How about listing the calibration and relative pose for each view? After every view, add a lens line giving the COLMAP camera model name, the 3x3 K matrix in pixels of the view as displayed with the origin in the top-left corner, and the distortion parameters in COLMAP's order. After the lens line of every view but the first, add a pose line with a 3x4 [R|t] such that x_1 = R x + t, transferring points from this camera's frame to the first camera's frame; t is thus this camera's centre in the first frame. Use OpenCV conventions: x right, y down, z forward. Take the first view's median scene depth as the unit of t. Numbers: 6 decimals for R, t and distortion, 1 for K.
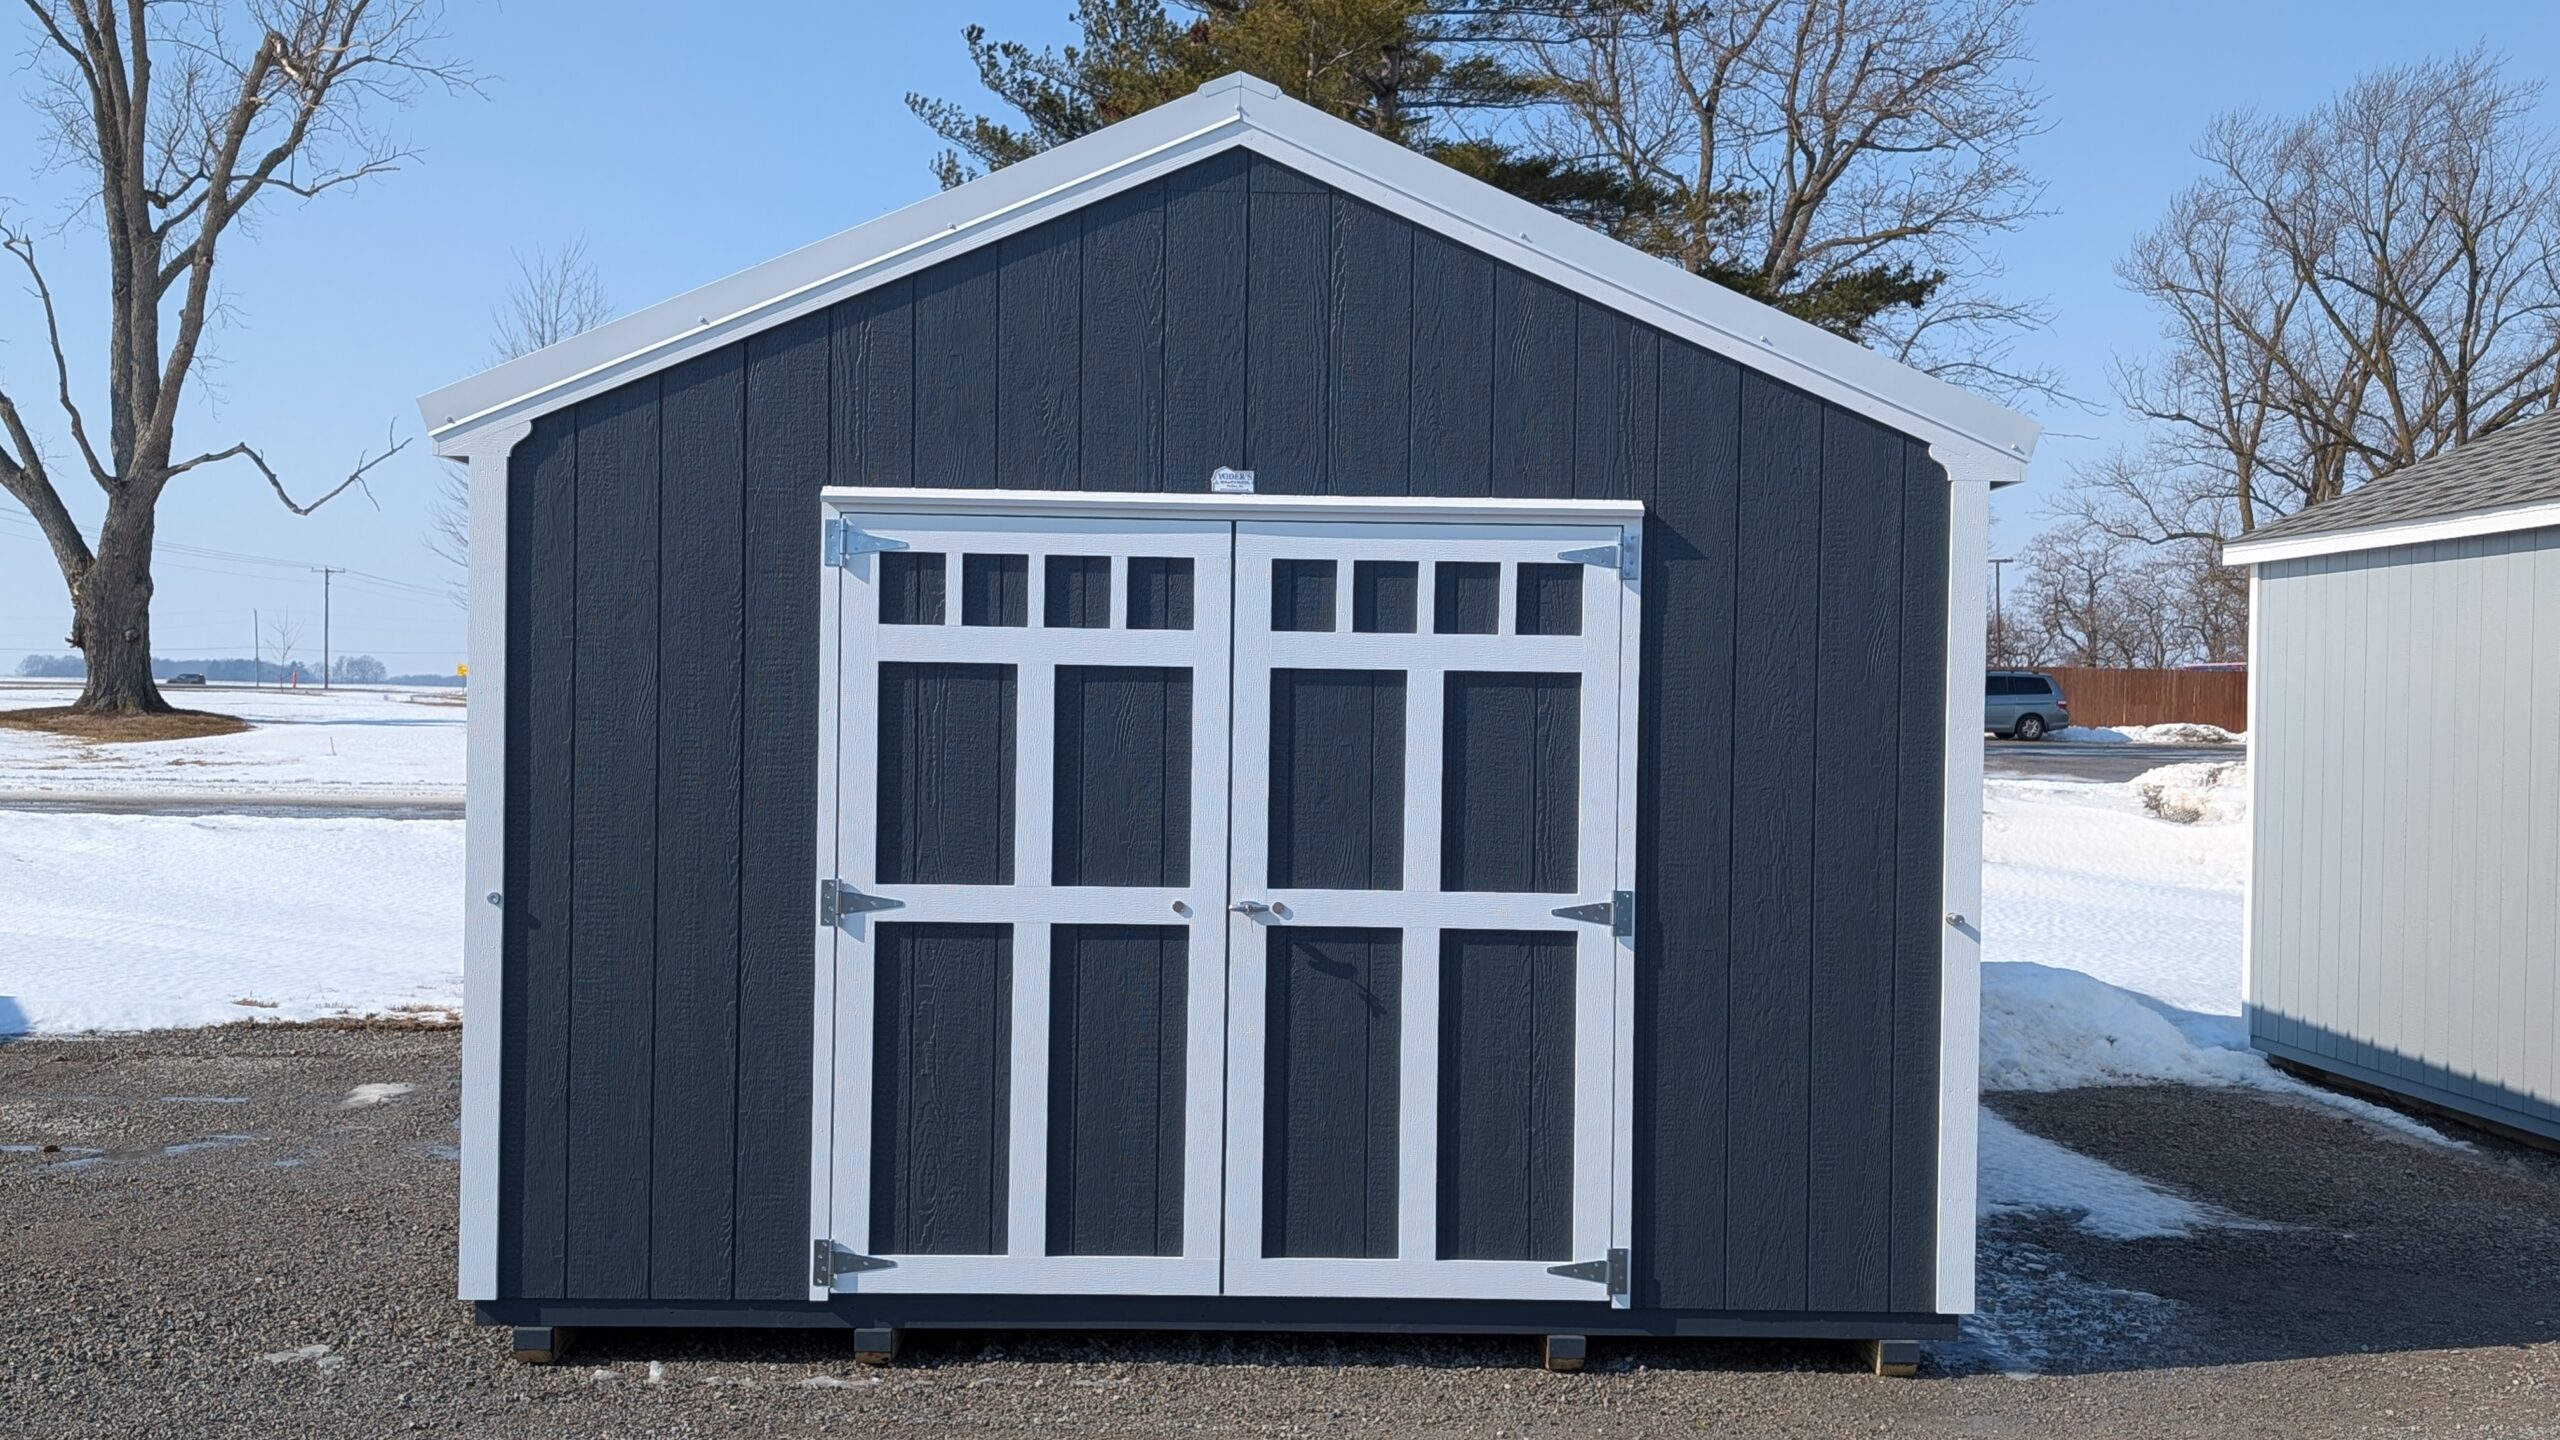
lens RADIAL K [[2764.3, 0, 1280.7], [0, 2764.3, 716.8], [0, 0, 1]] dist [0.026478, 0.000000]
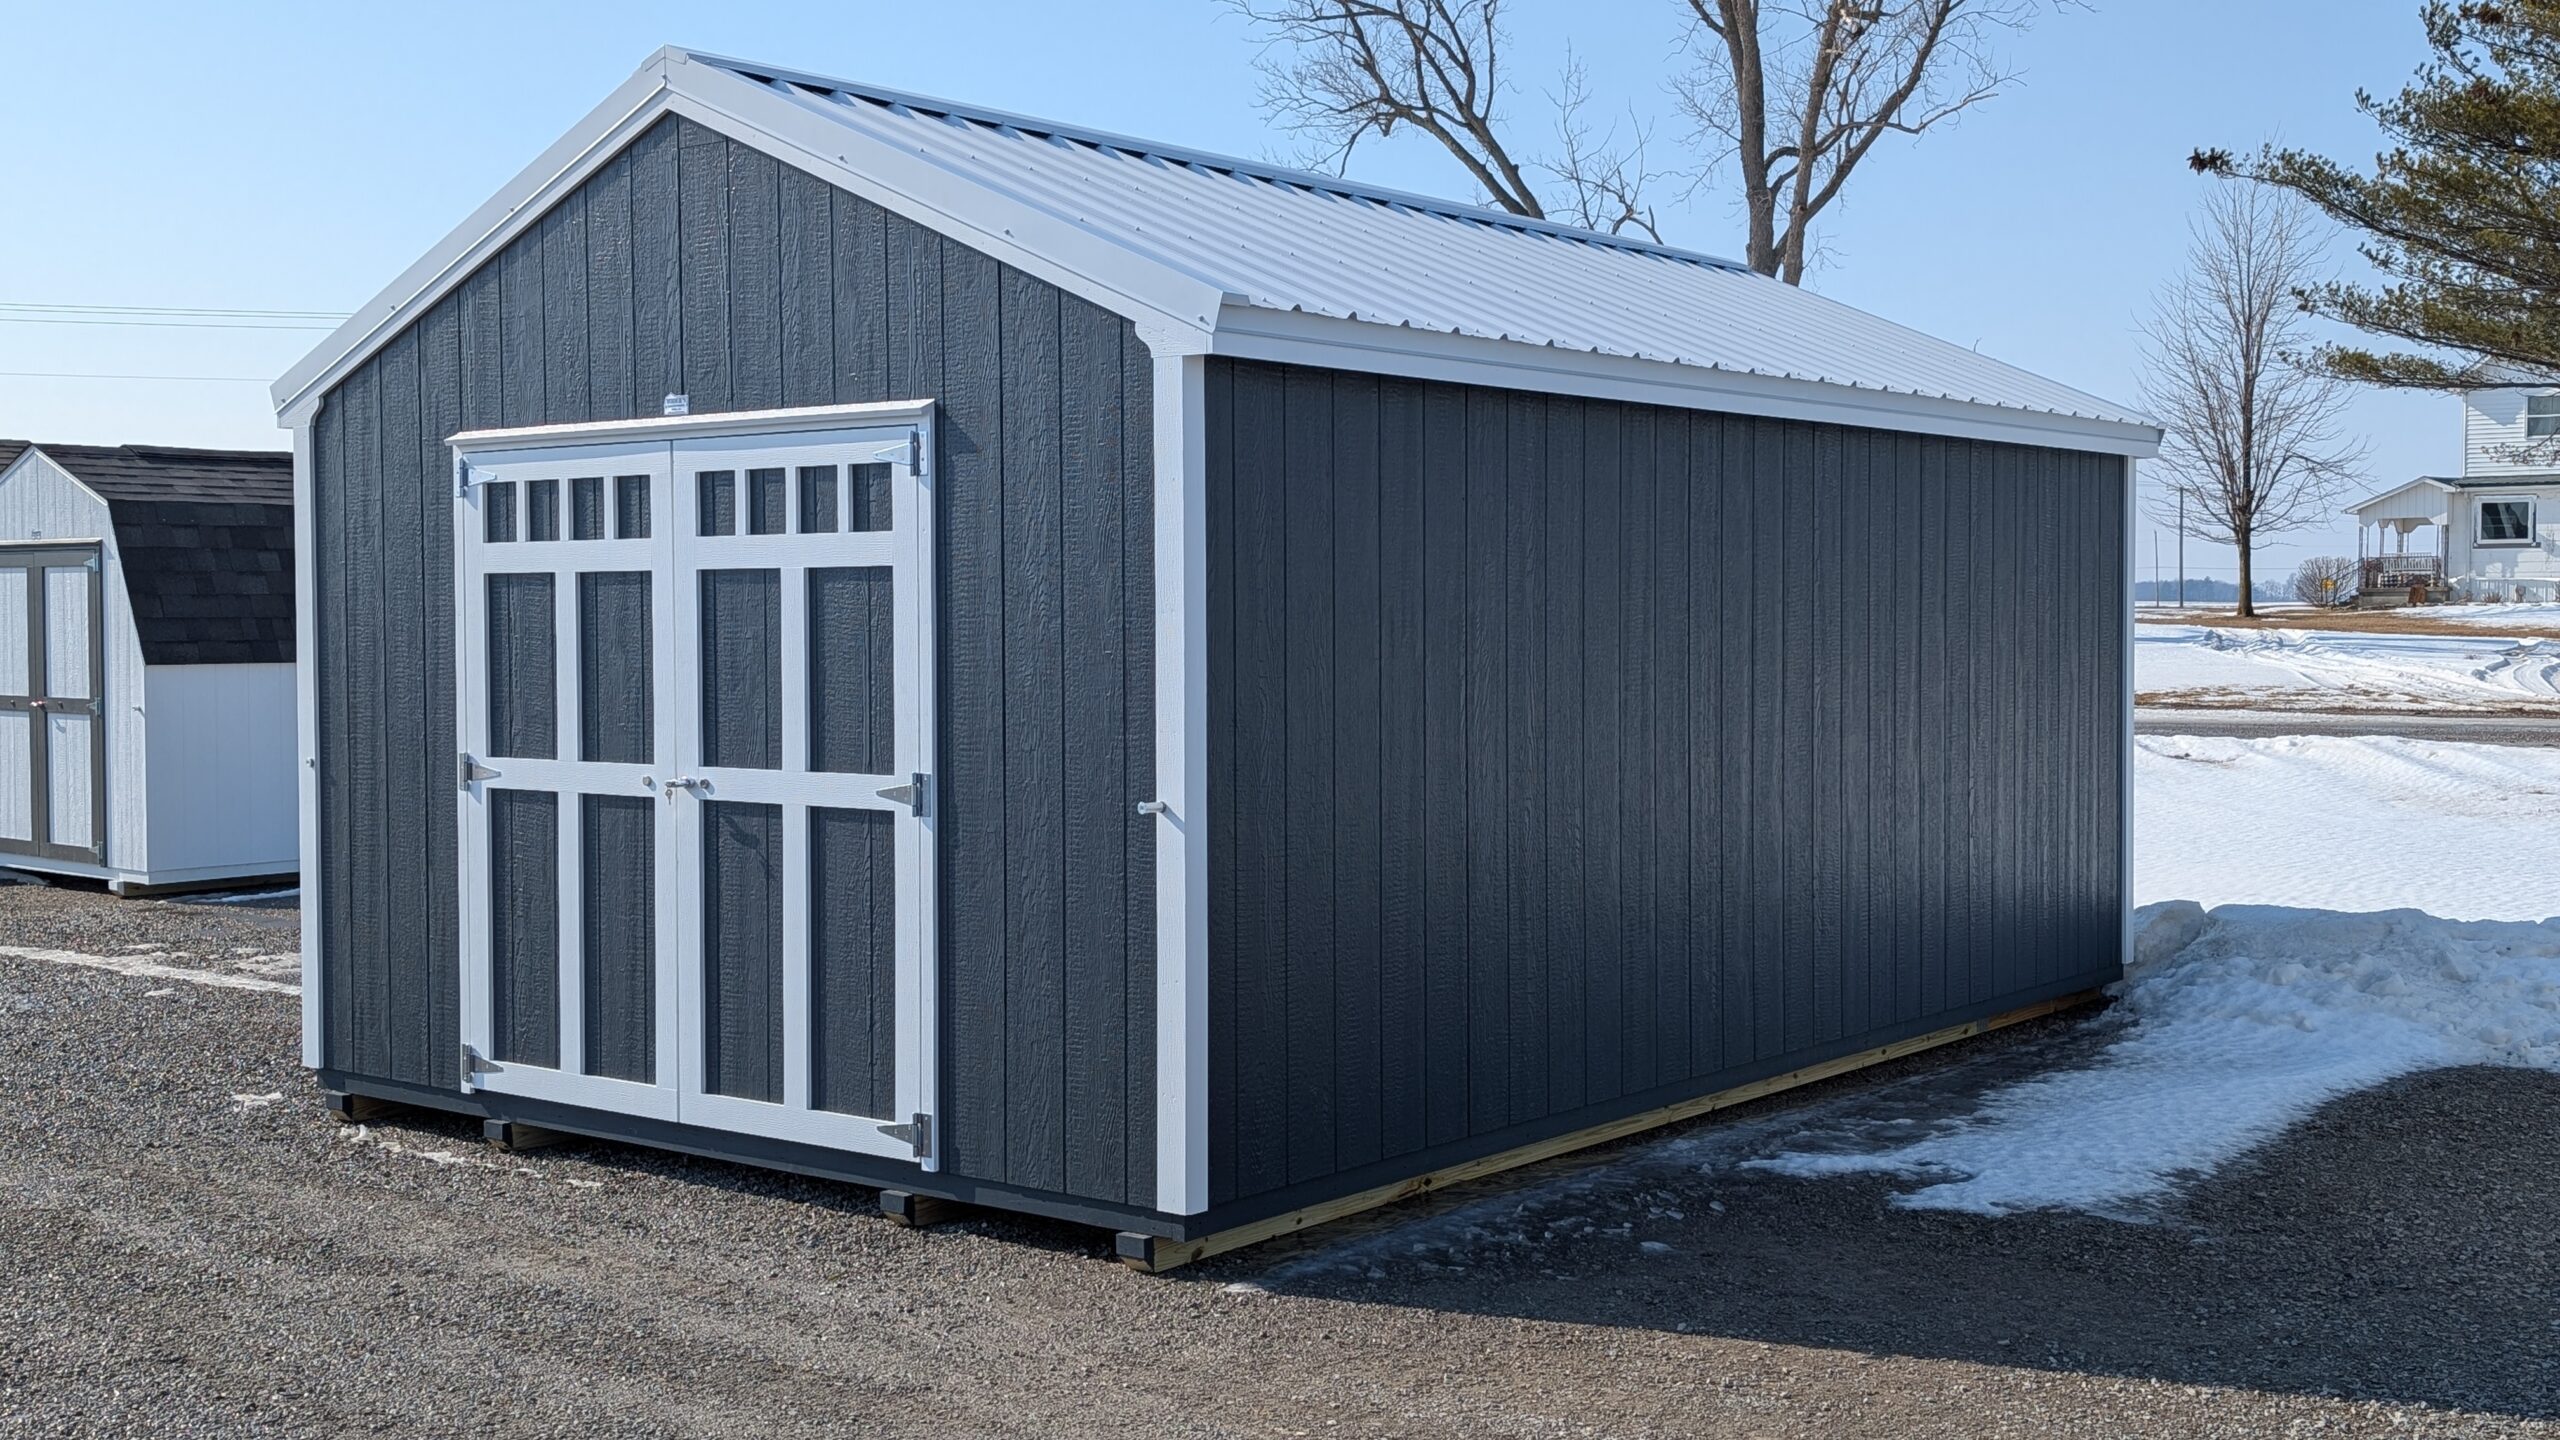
lens RADIAL K [[2764.3, 0, 1269.9], [0, 2764.3, 728.9], [0, 0, 1]] dist [0.026478, 0.000000]
pose [[0.771001, 0.006992, -0.636795, 0.891802], [0.011252, 0.999634, 0.024600, 0.021916], [0.636734, -0.026132, 0.770640, 0.279458]]
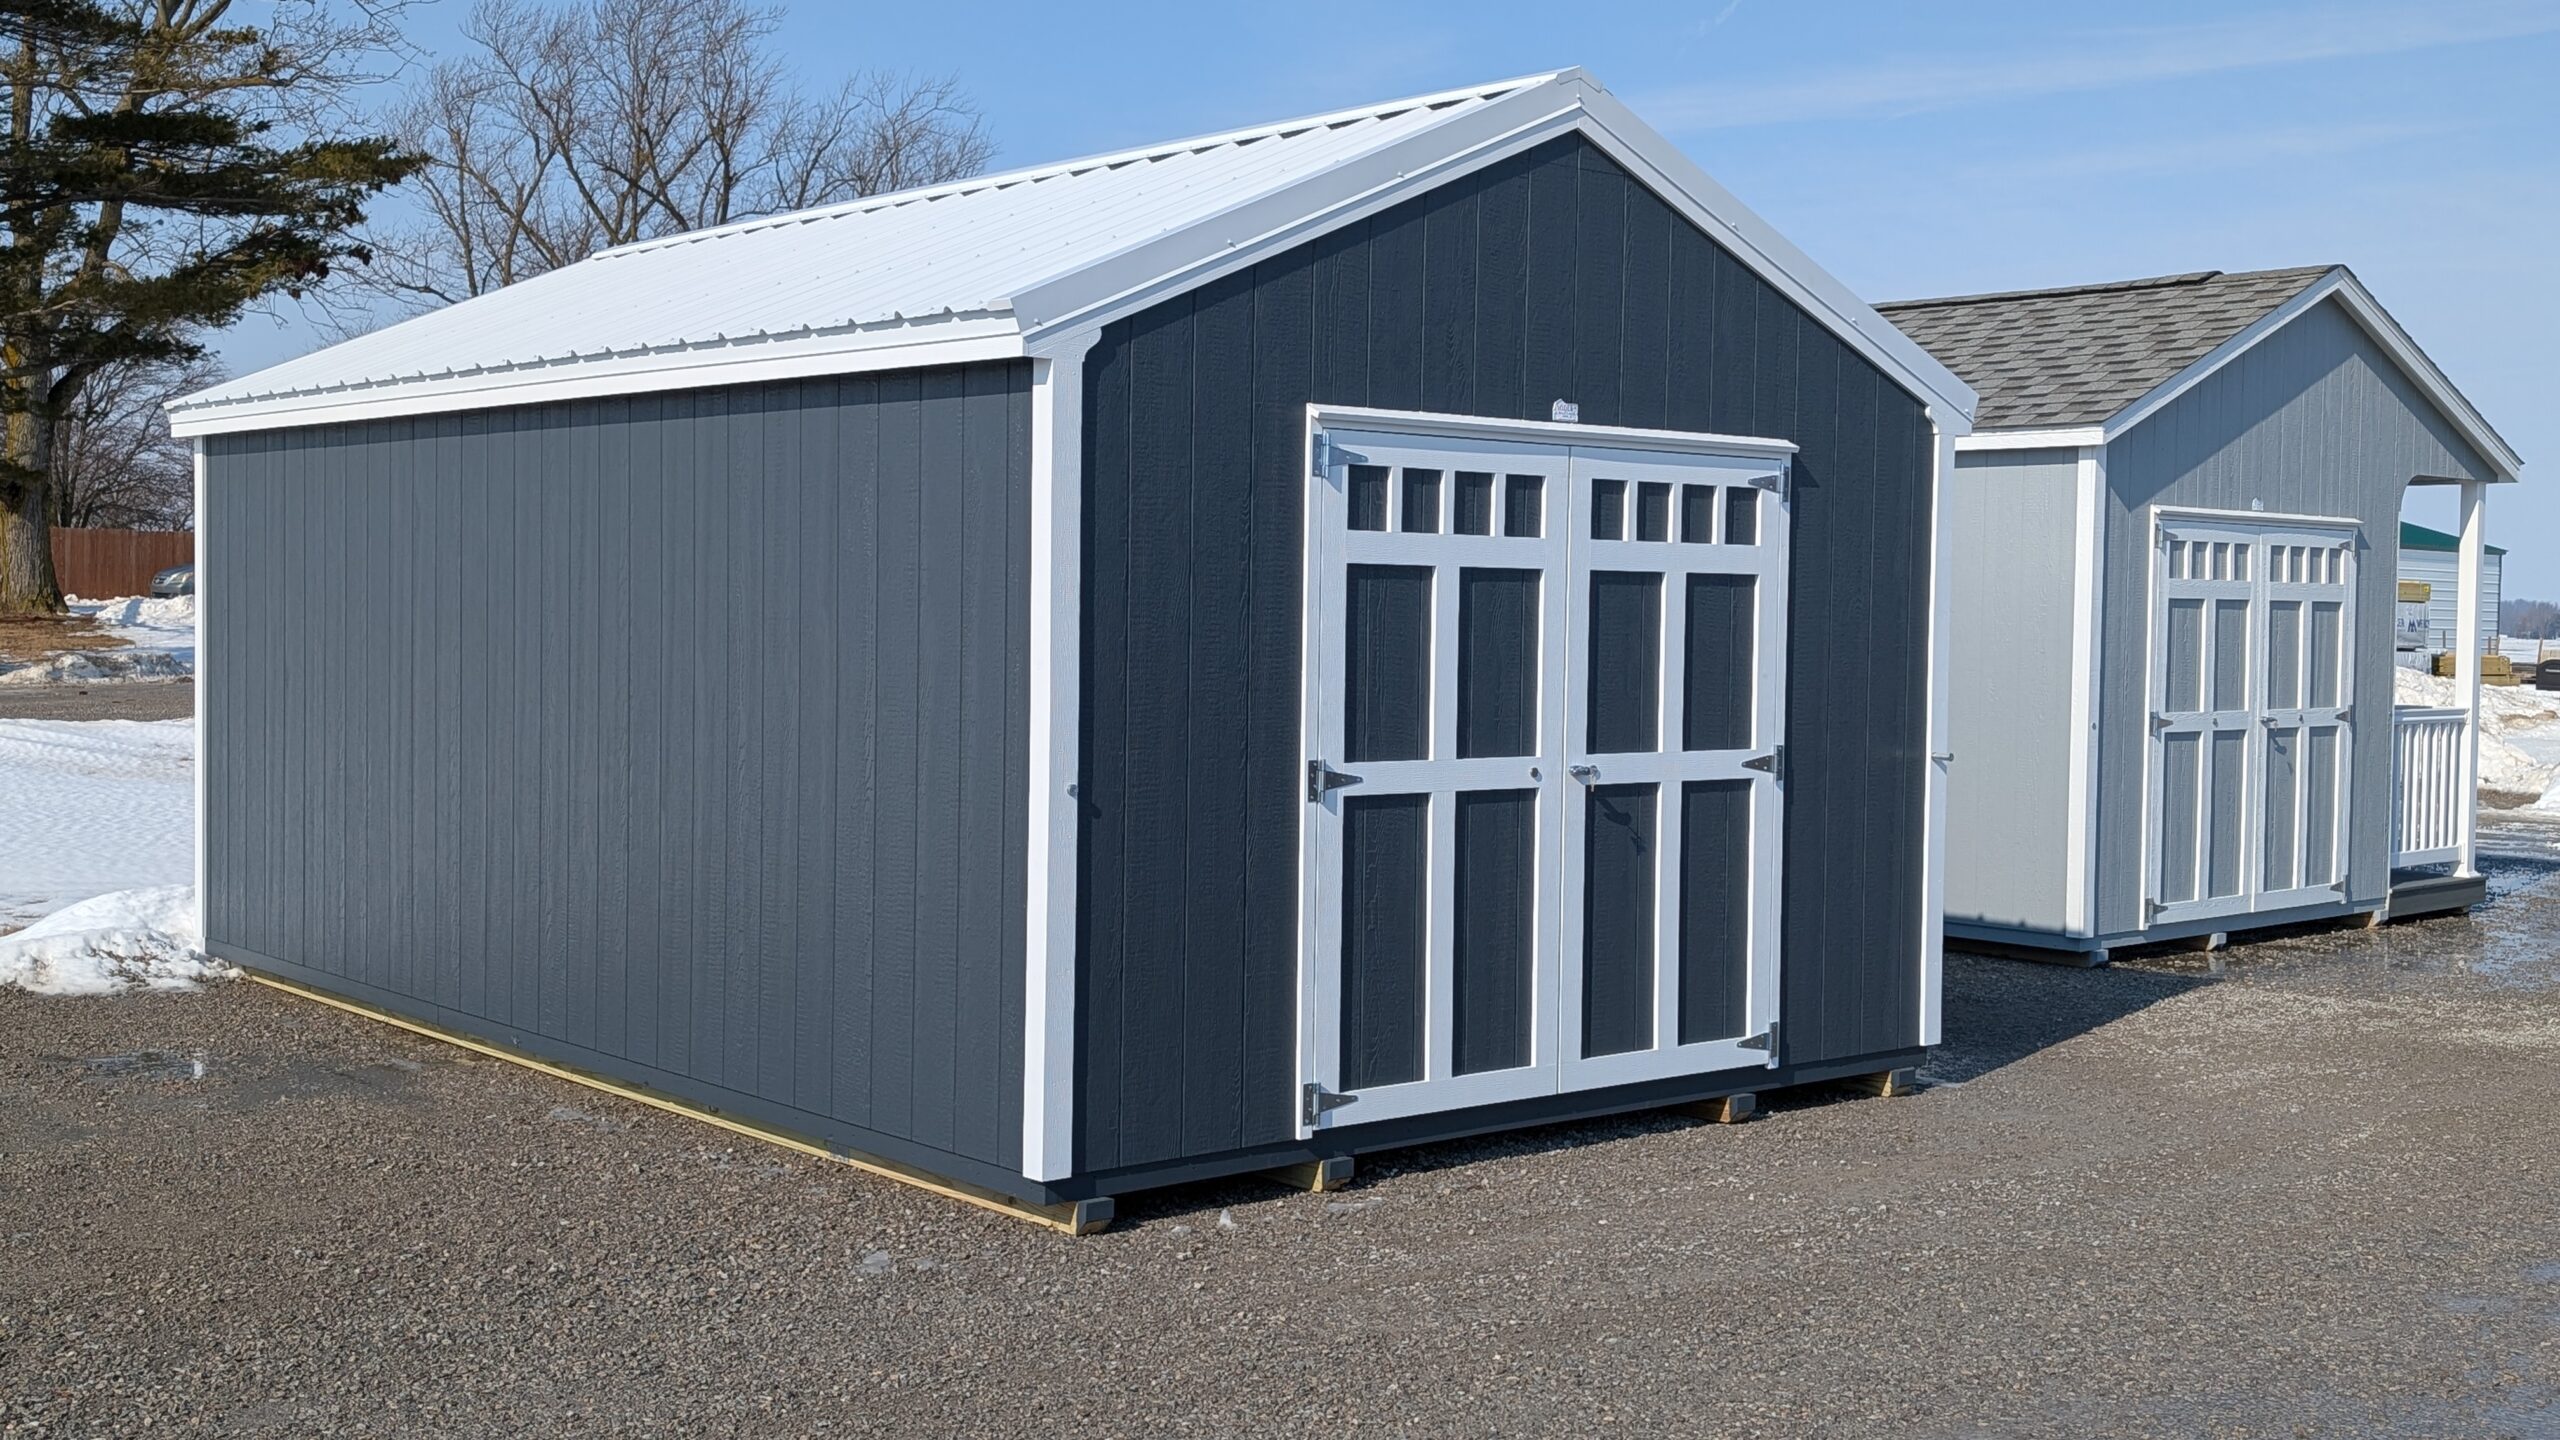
lens RADIAL K [[2764.3, 0, 1276.6], [0, 2764.3, 706.9], [0, 0, 1]] dist [0.026478, 0.000000]
pose [[0.777023, -0.027199, 0.628885, -0.864046], [-0.000914, 0.999016, 0.044338, -0.011338], [-0.629472, -0.035026, 0.776233, 0.151666]]
